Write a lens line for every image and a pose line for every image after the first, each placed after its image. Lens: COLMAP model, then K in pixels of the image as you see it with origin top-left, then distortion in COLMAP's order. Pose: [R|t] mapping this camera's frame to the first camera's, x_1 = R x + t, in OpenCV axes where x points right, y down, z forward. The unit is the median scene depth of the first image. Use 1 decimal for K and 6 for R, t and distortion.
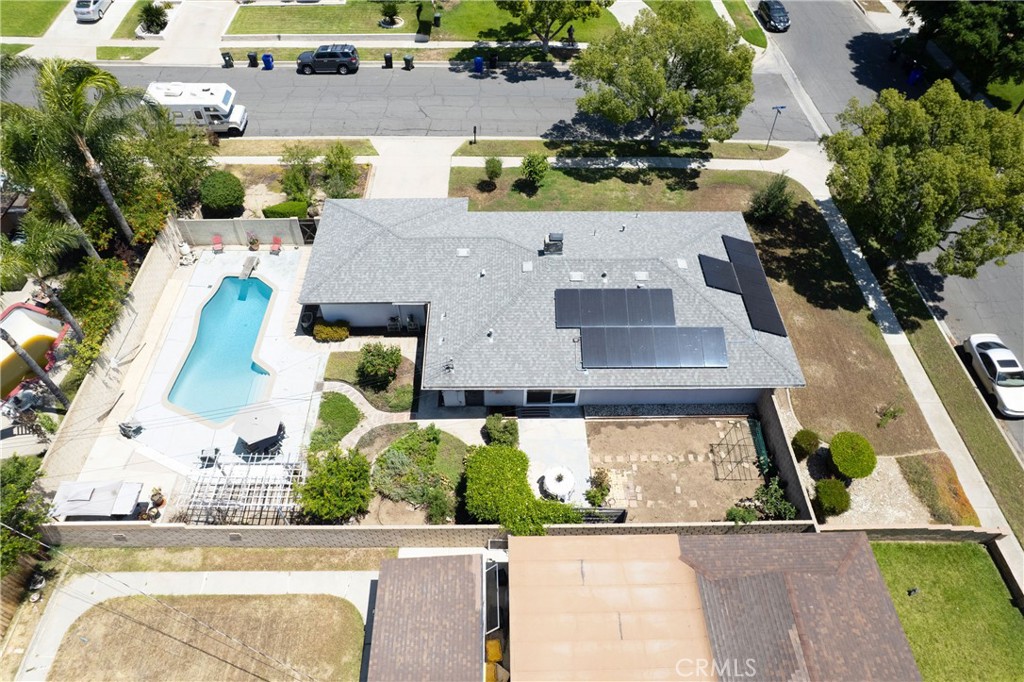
lens RADIAL K [[656.6, 0, 512.0], [0, 656.6, 341.0], [0, 0, 1]] dist [-0.079198, 0.072833]
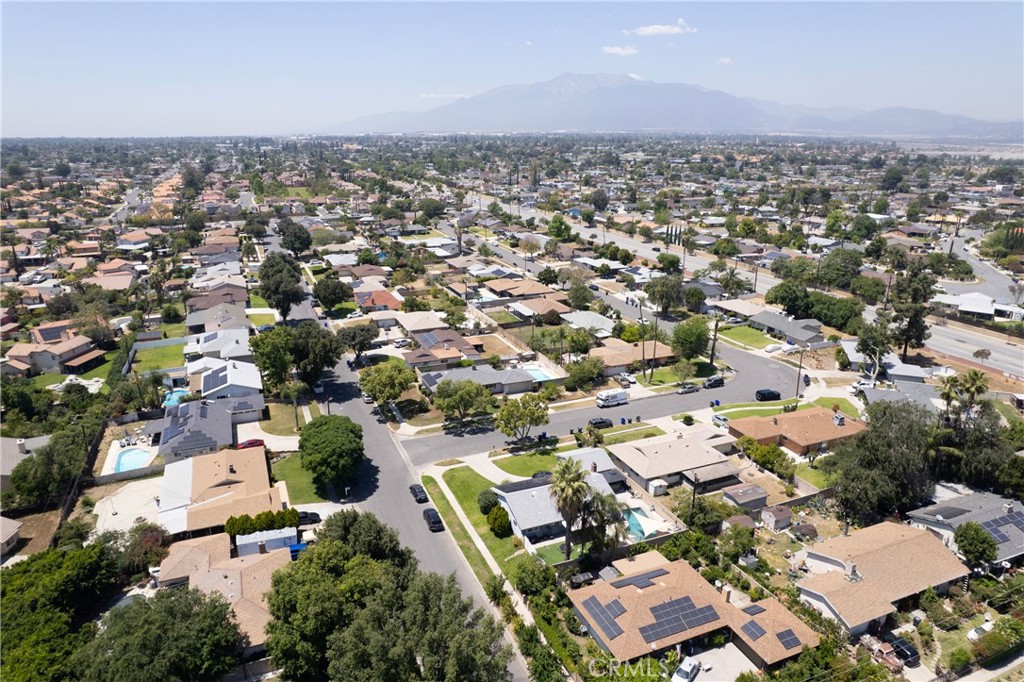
lens RADIAL K [[656.6, 0, 512.0], [0, 656.6, 341.0], [0, 0, 1]] dist [-0.079198, 0.072833]
pose [[-0.926116, 0.090327, -0.366265, 1.236985], [-0.302960, 0.400424, 0.864798, -3.566933], [0.224776, 0.911867, -0.343473, 2.057899]]
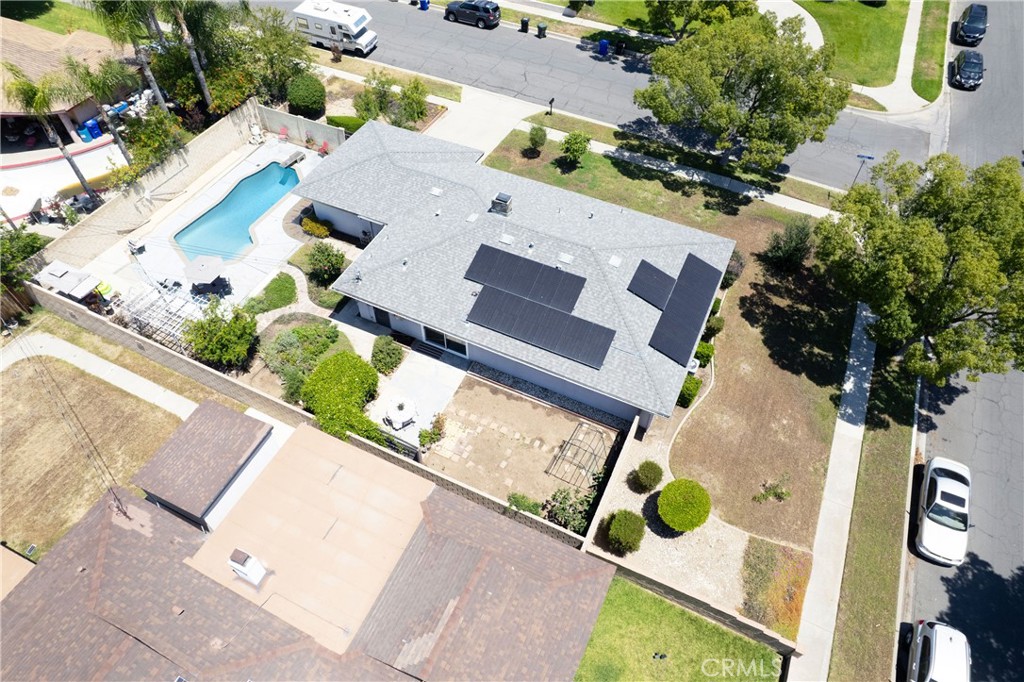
lens RADIAL K [[656.6, 0, 512.0], [0, 656.6, 341.0], [0, 0, 1]] dist [-0.079198, 0.072833]
pose [[0.895832, 0.342392, -0.283290, 0.365474], [-0.341162, 0.938376, 0.055307, -0.007169], [0.284769, 0.047103, 0.957438, 0.025938]]
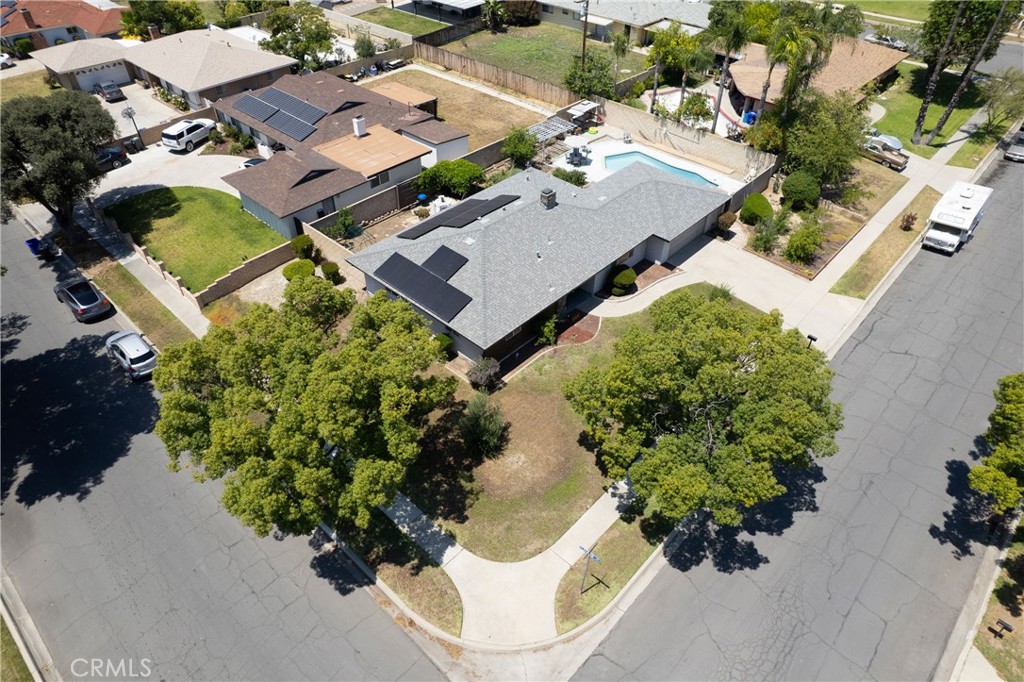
lens RADIAL K [[656.6, 0, 512.0], [0, 656.6, 341.0], [0, 0, 1]] dist [-0.079198, 0.072833]
pose [[-0.695040, 0.460687, -0.551984, 0.799503], [-0.560272, 0.134087, 0.817384, -0.939982], [0.450572, 0.877376, 0.164914, 0.830607]]
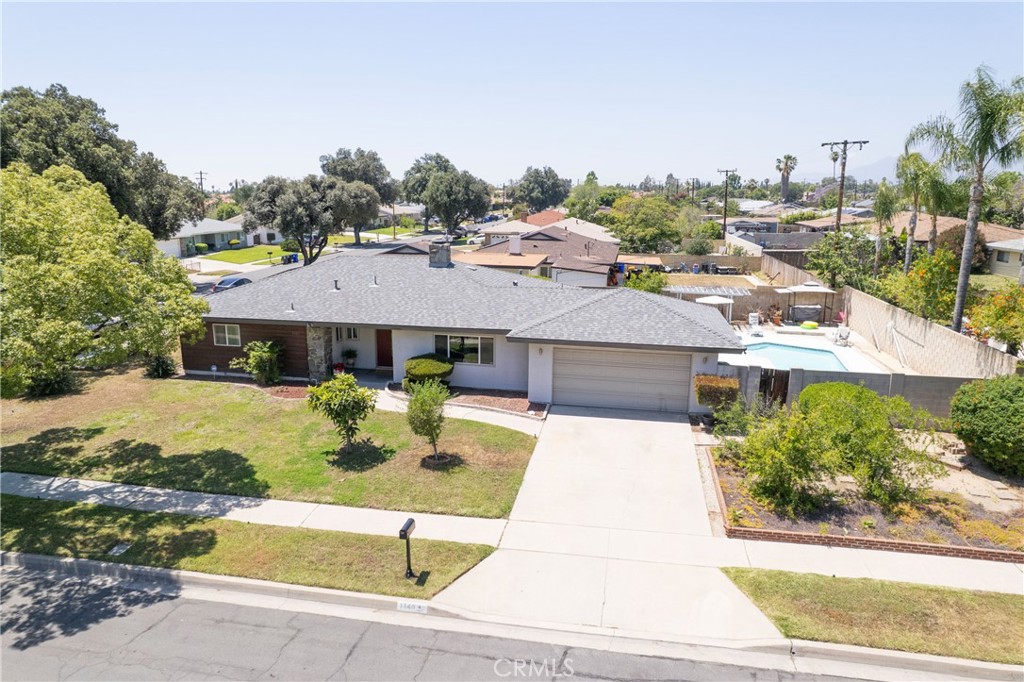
lens RADIAL K [[656.6, 0, 512.0], [0, 656.6, 341.0], [0, 0, 1]] dist [-0.079198, 0.072833]
pose [[-0.979743, -0.058104, 0.191644, -0.189347], [0.143469, 0.464005, 0.874137, -0.745879], [-0.139715, 0.883925, -0.446270, 1.257986]]
